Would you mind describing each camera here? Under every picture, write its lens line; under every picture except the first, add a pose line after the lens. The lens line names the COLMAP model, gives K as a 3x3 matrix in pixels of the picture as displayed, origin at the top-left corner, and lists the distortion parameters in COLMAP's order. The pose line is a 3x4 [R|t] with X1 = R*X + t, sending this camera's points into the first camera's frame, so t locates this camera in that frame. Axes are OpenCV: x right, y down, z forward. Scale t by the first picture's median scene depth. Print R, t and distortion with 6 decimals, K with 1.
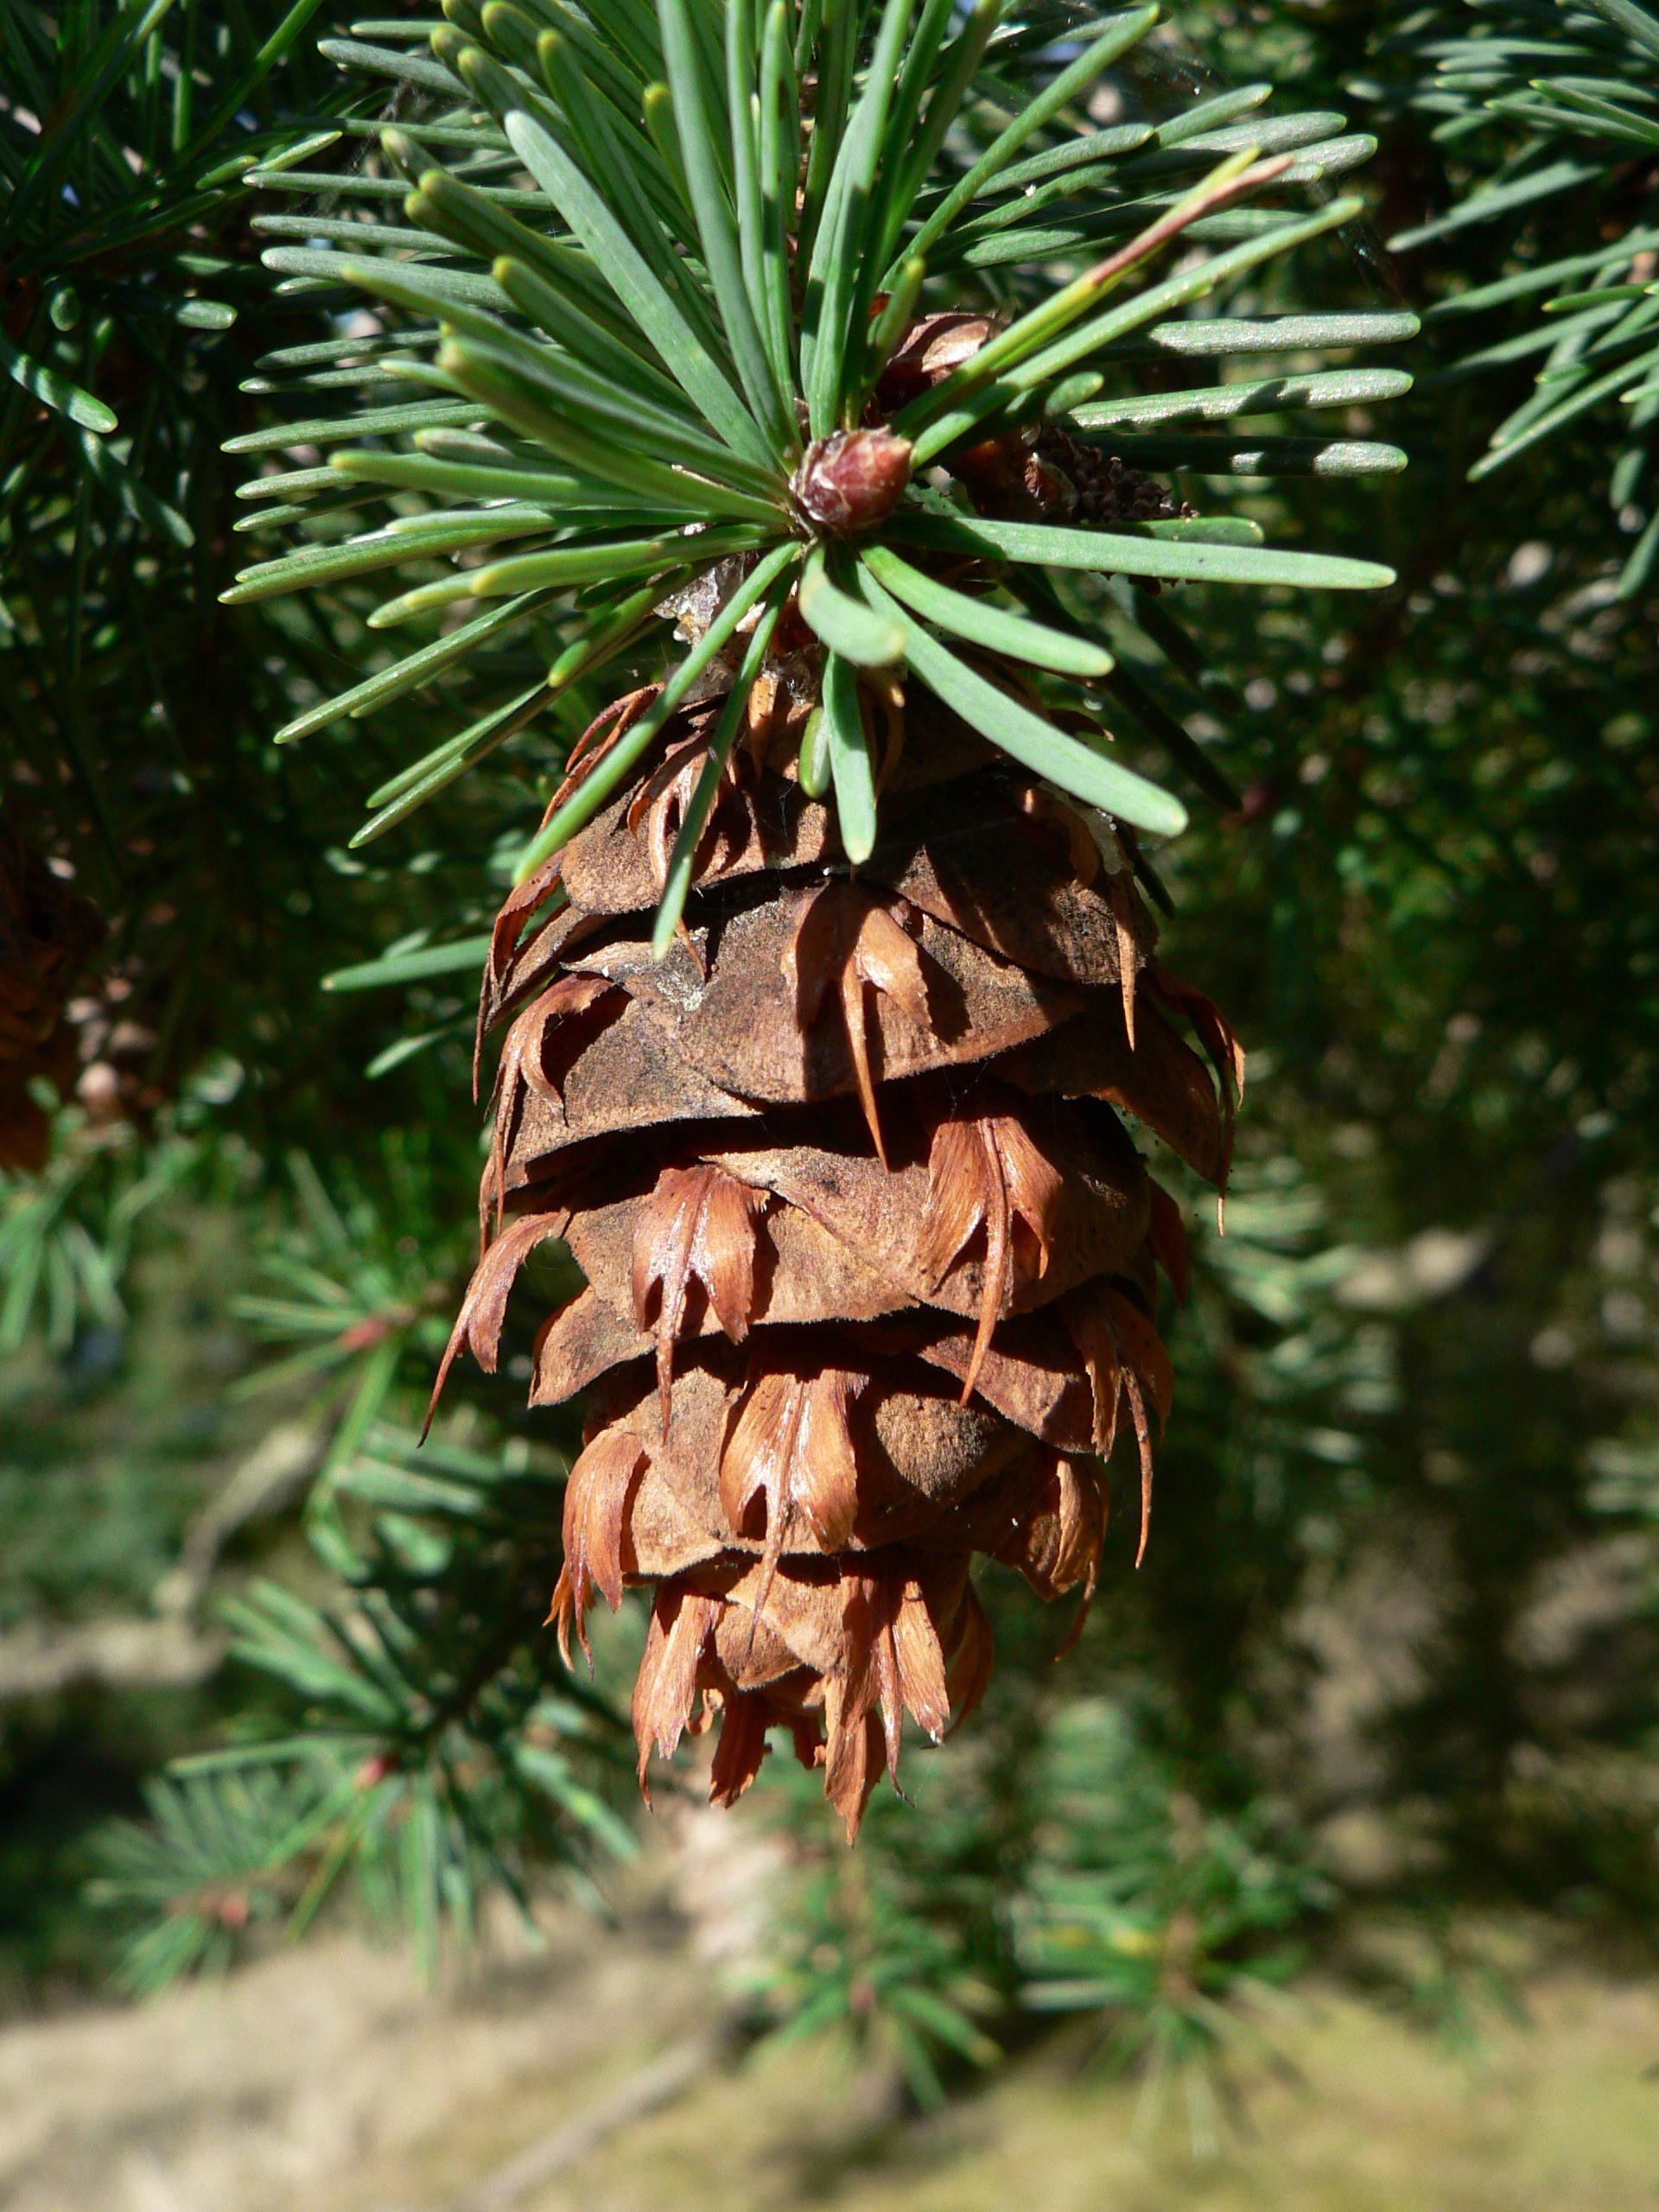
lens RADIAL K [[2321.5, 0, 841.9], [0, 2321.5, 1114.9], [0, 0, 1]] dist [-0.158517, 0.000000]
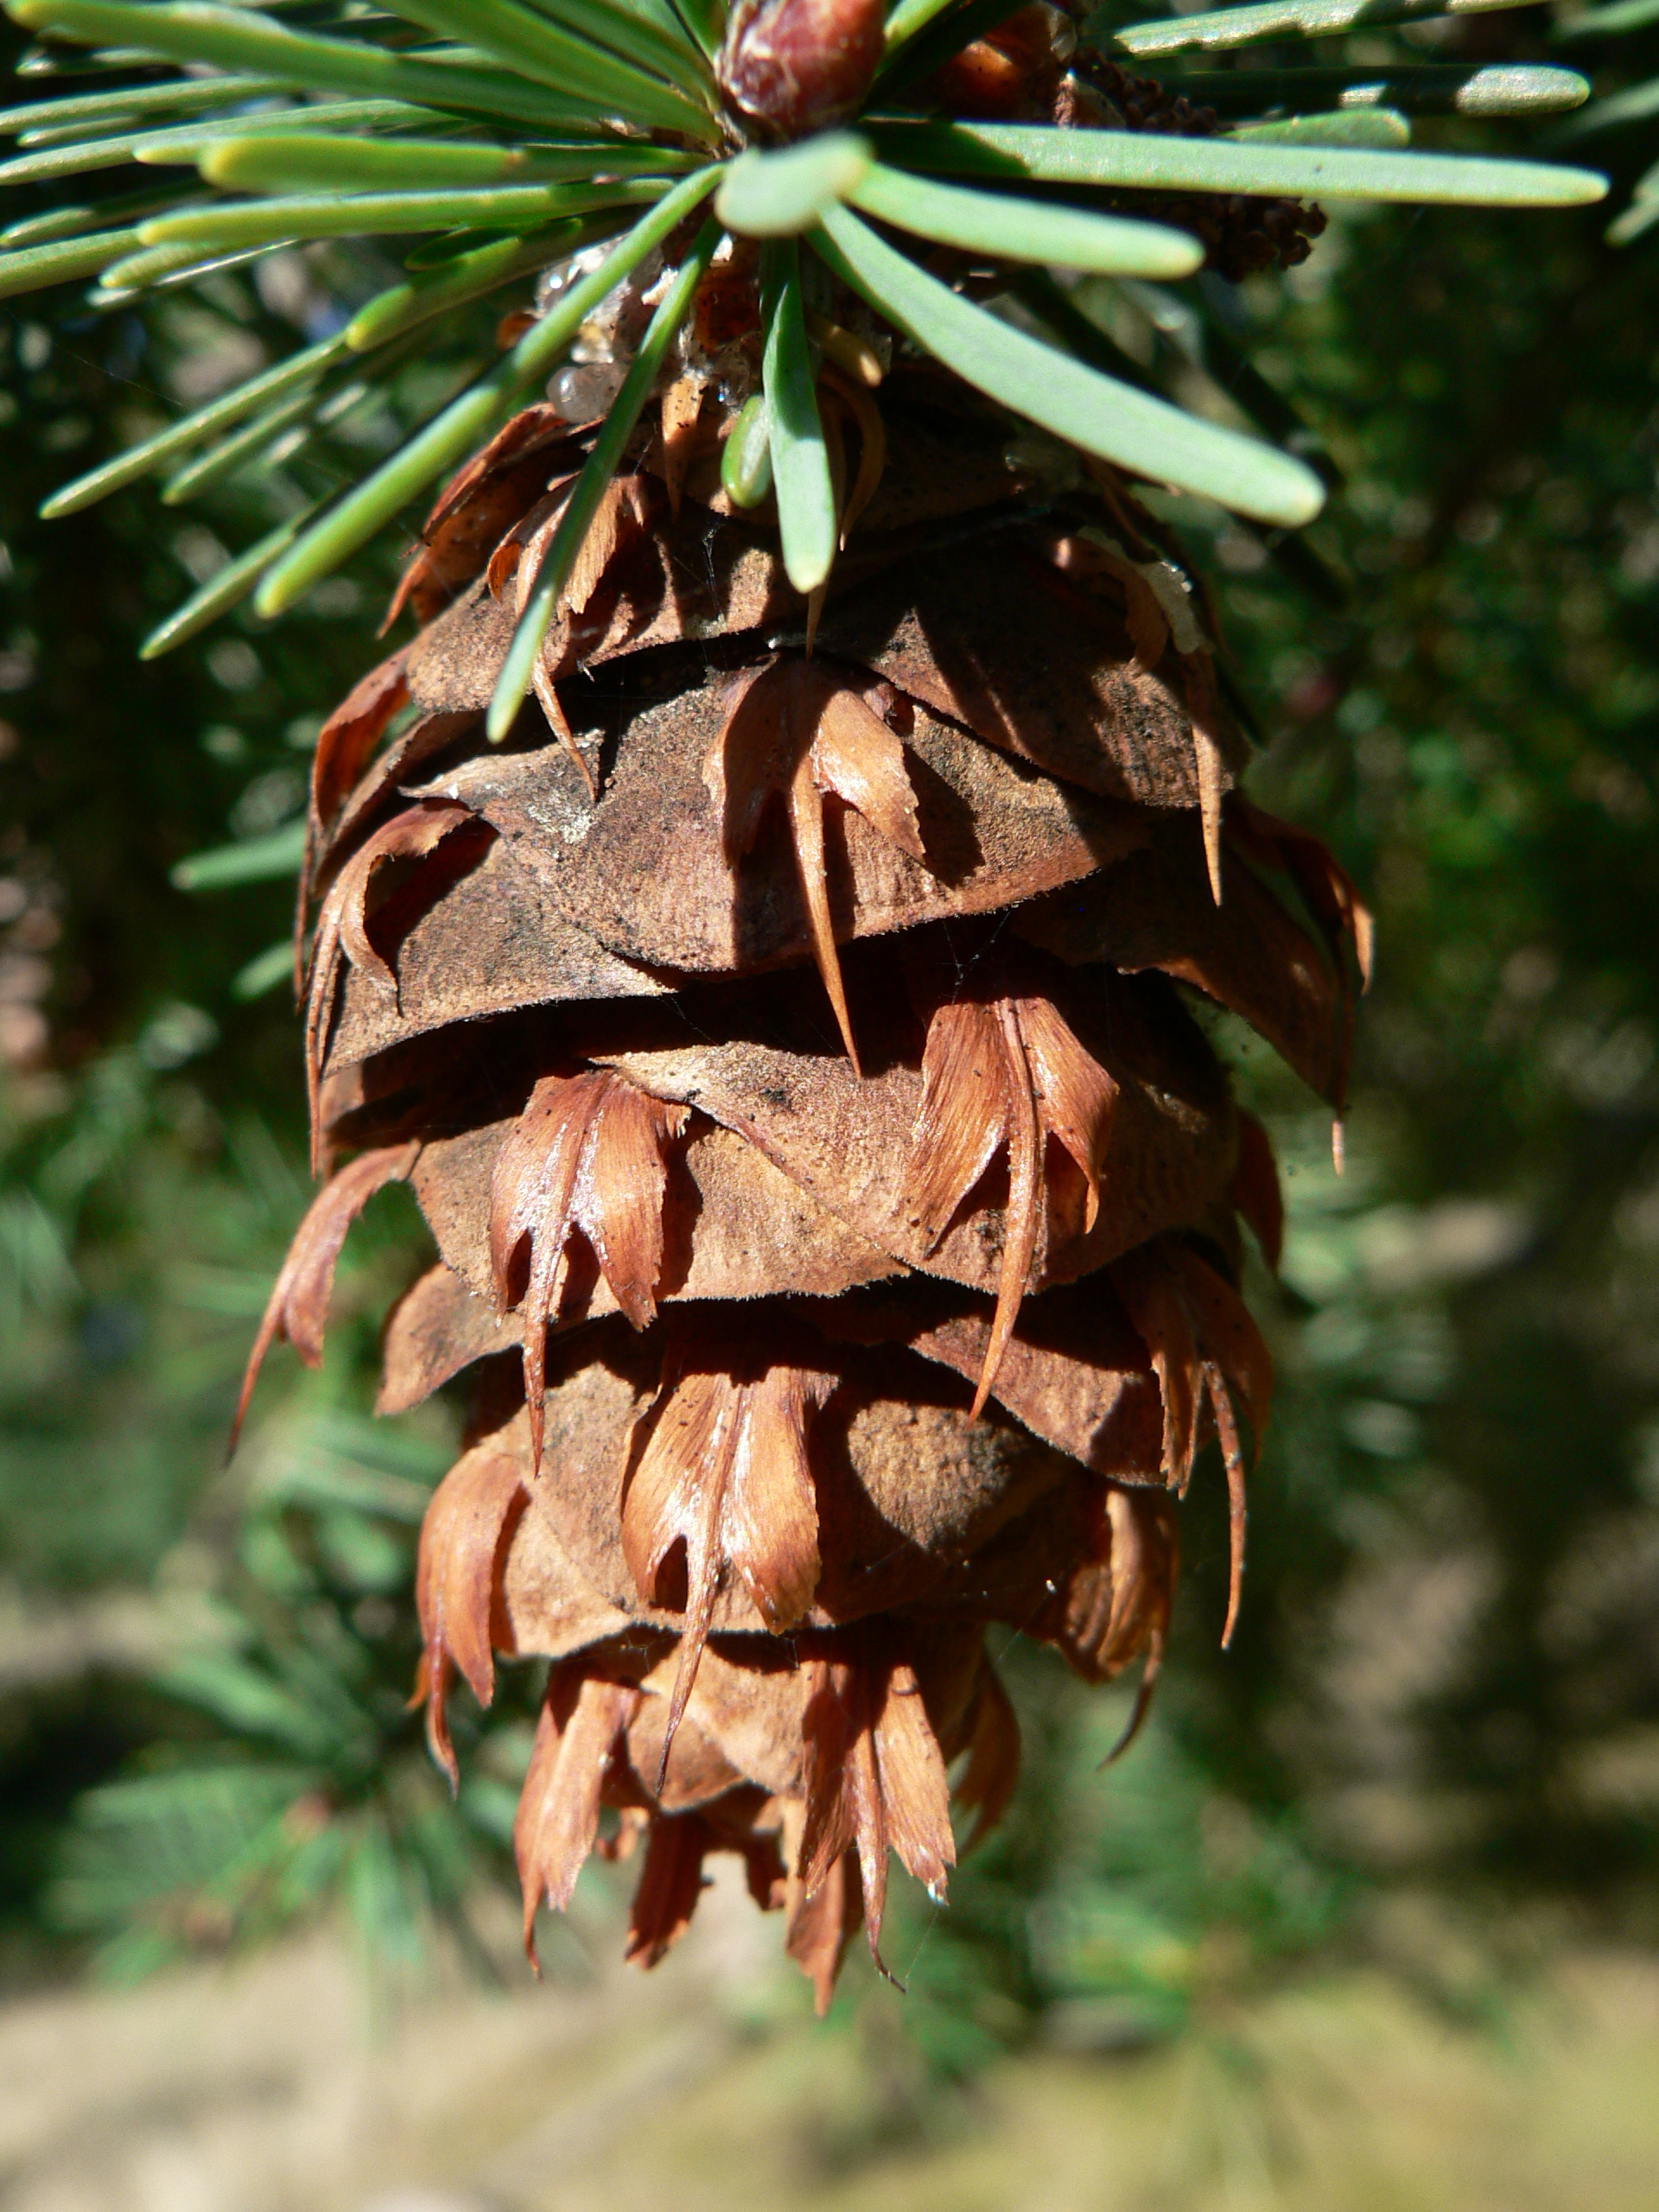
lens RADIAL K [[2321.5, 0, 813.2], [0, 2321.5, 1101.6], [0, 0, 1]] dist [-0.158517, 0.000000]
pose [[0.999761, -0.003419, -0.021614, 0.019386], [0.003523, 0.999982, 0.004768, 0.027372], [0.021597, -0.004843, 0.999755, 0.308155]]
